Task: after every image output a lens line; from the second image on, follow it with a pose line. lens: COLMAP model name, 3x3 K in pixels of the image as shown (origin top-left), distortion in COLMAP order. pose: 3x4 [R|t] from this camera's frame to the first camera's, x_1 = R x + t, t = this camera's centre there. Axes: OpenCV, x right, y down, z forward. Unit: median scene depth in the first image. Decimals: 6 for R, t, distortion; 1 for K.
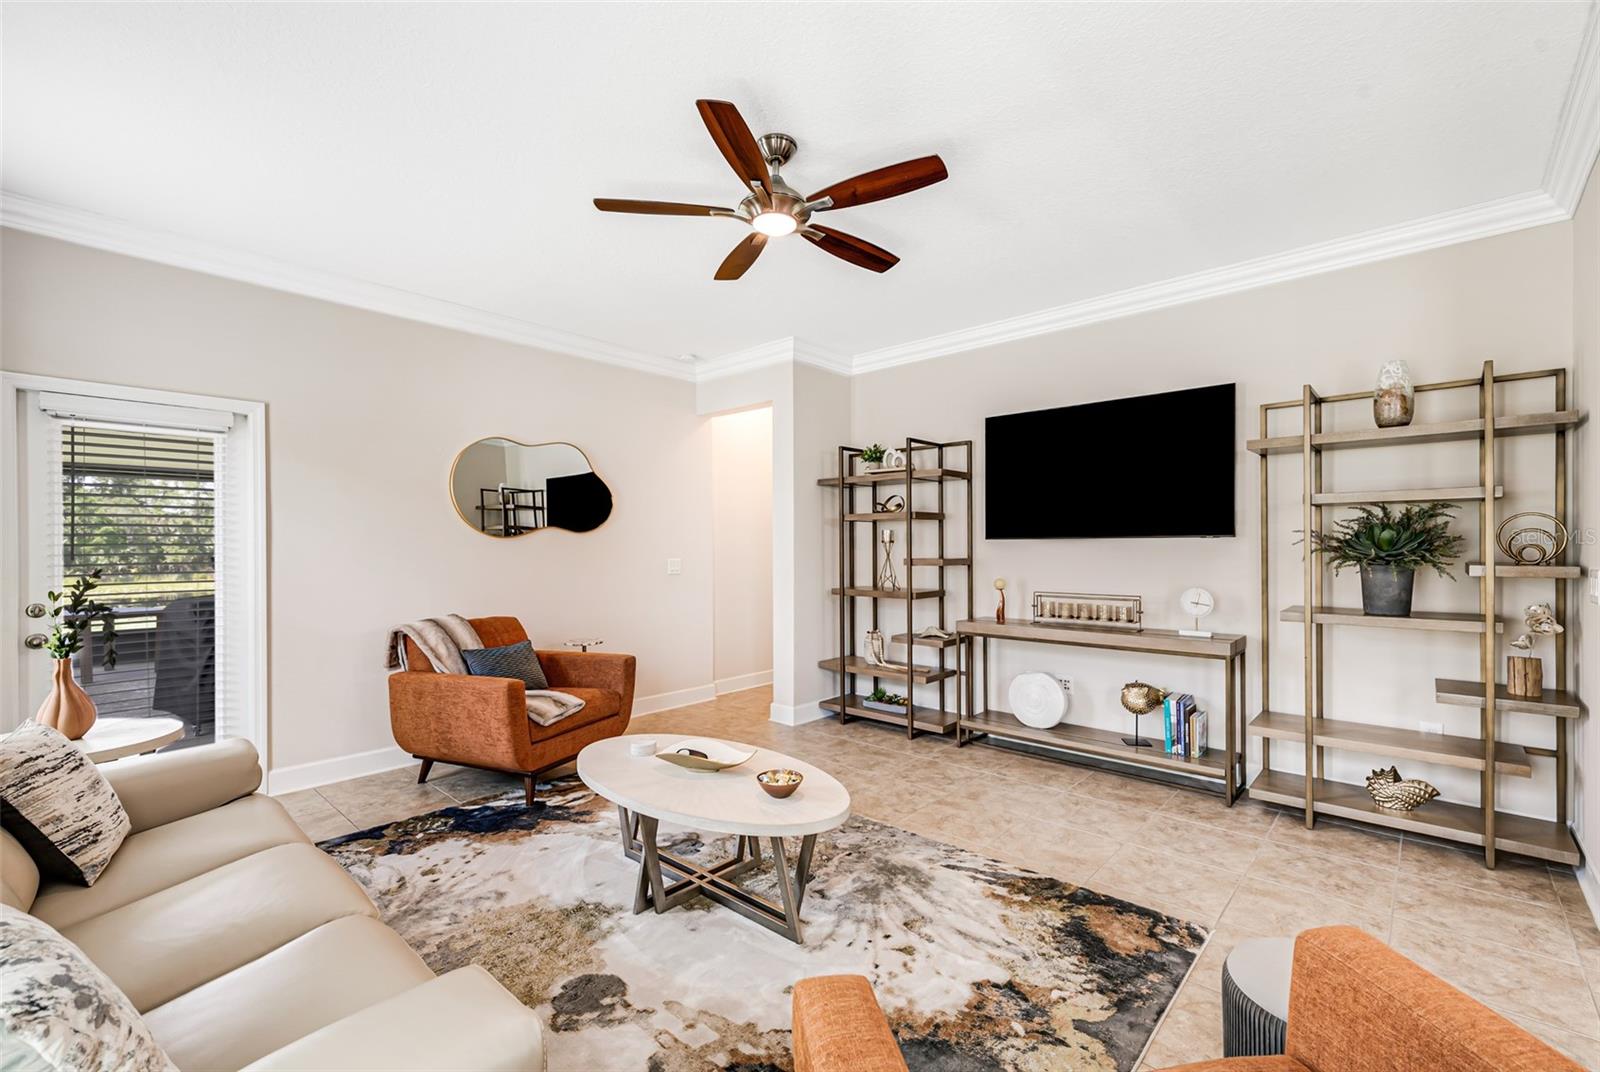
lens RADIAL K [[687.5, 0, 799.2], [0, 687.5, 556.5], [0, 0, 1]] dist [-0.000955, -0.000276]
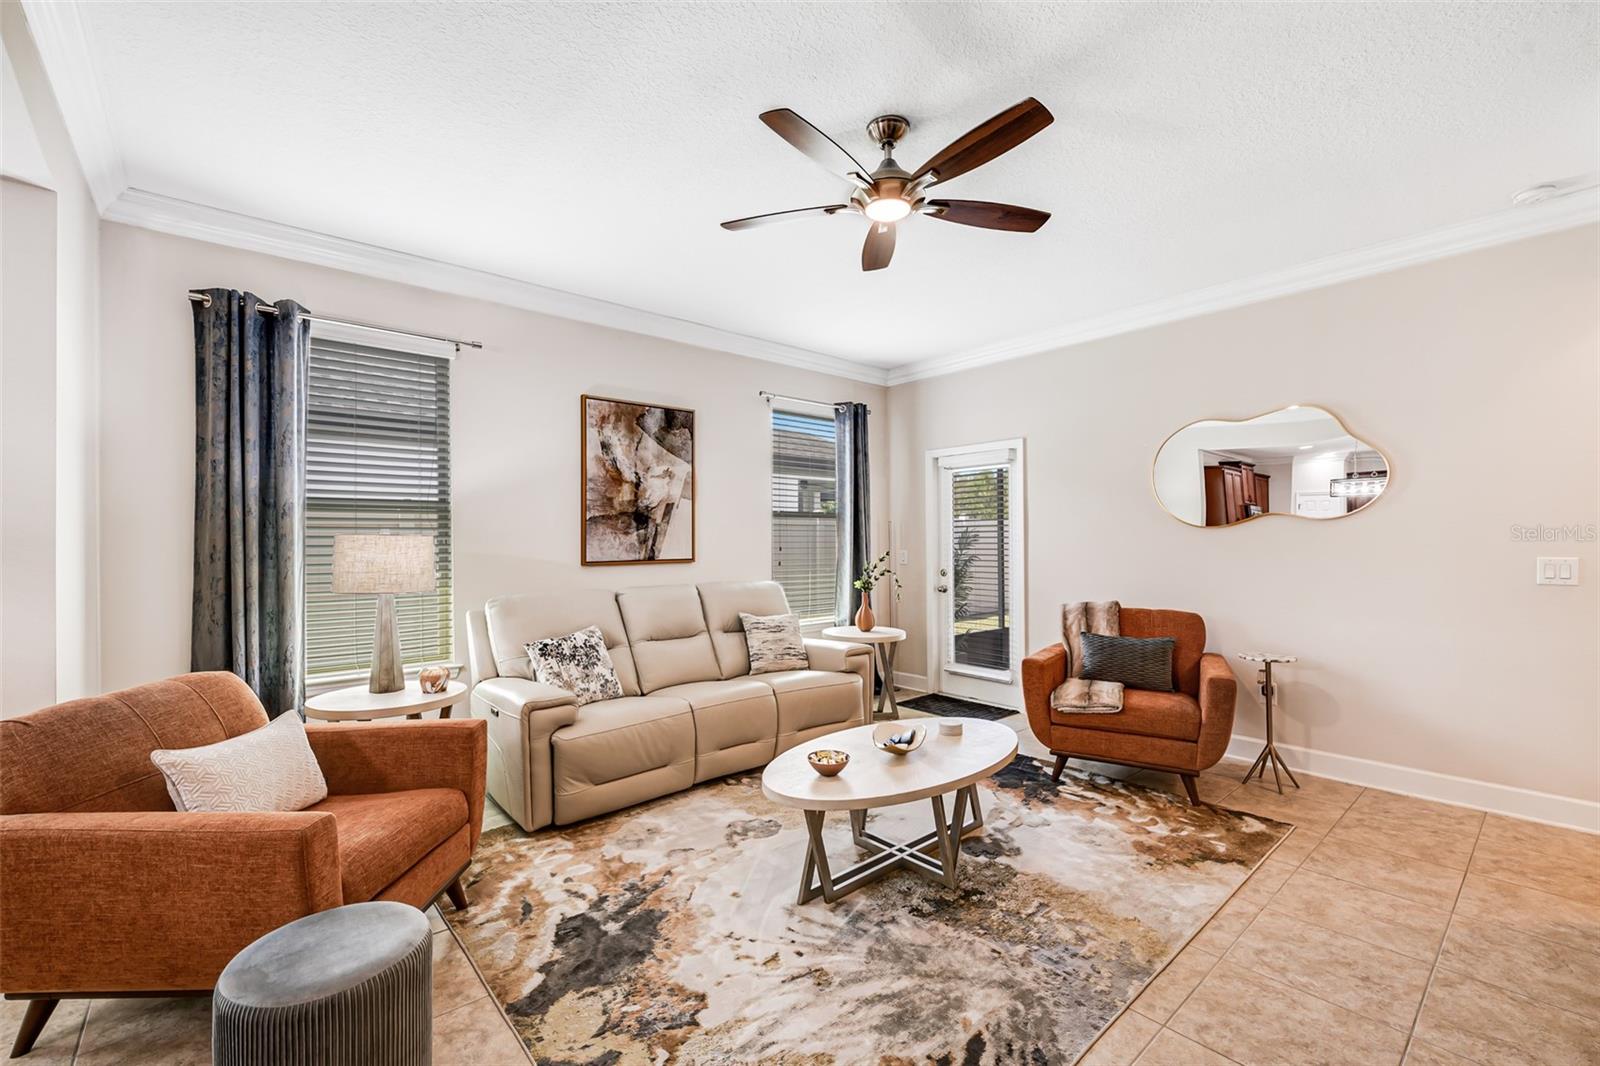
lens RADIAL K [[667.3, 0, 801.6], [0, 667.3, 556.5], [0, 0, 1]] dist [0.001111, 0.000035]
pose [[-0.111306, 0.029736, -0.993341, 0.780794], [-0.006029, 0.999514, 0.030597, -0.020261], [0.993768, 0.009394, -0.111073, 0.832782]]
